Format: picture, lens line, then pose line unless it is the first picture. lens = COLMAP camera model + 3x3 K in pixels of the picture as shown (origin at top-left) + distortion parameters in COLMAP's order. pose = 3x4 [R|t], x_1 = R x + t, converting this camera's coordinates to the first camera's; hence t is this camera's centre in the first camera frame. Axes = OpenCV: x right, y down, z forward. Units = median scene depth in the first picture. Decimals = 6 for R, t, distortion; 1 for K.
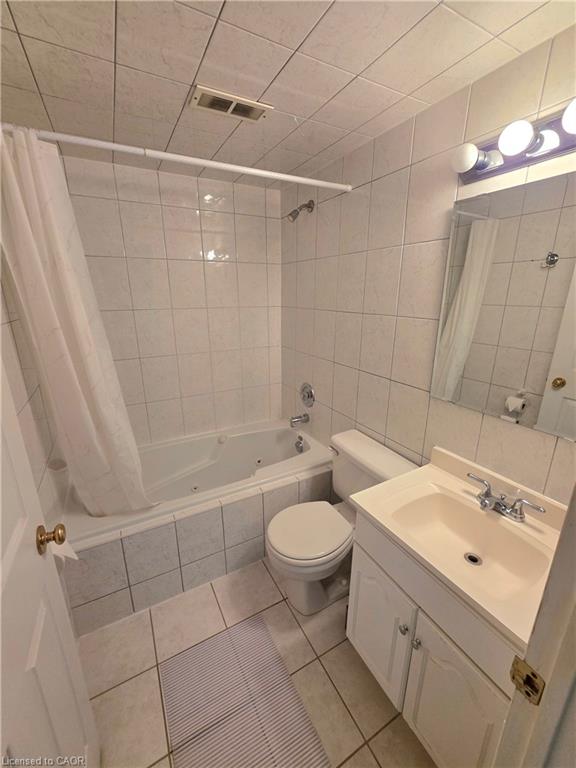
lens RADIAL K [[324.3, 0, 288.0], [0, 324.3, 384.0], [0, 0, 1]] dist [0.000136, 0.000138]
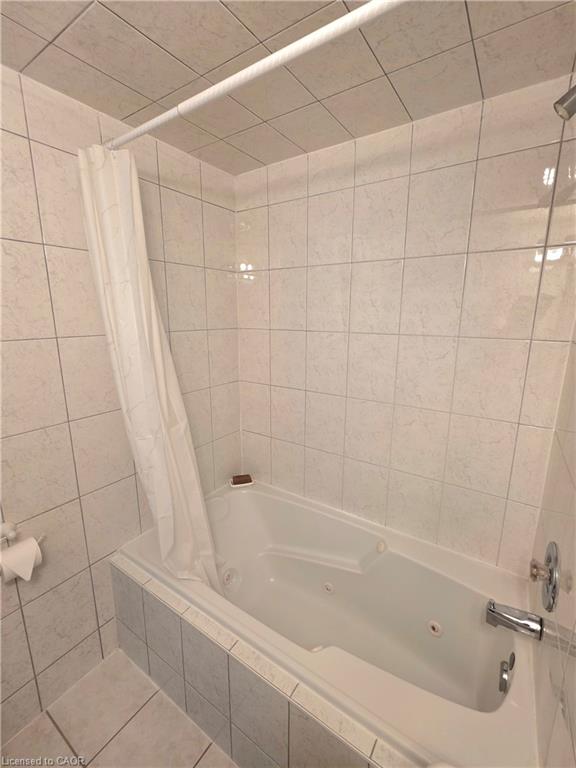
lens RADIAL K [[329.4, 0, 288.0], [0, 329.4, 384.0], [0, 0, 1]] dist [0.000318, -0.000173]
pose [[0.469779, 0.185358, -0.863105, 0.201372], [-0.253872, 0.964773, 0.069013, -0.127555], [0.845492, 0.186697, 0.500287, 0.501768]]
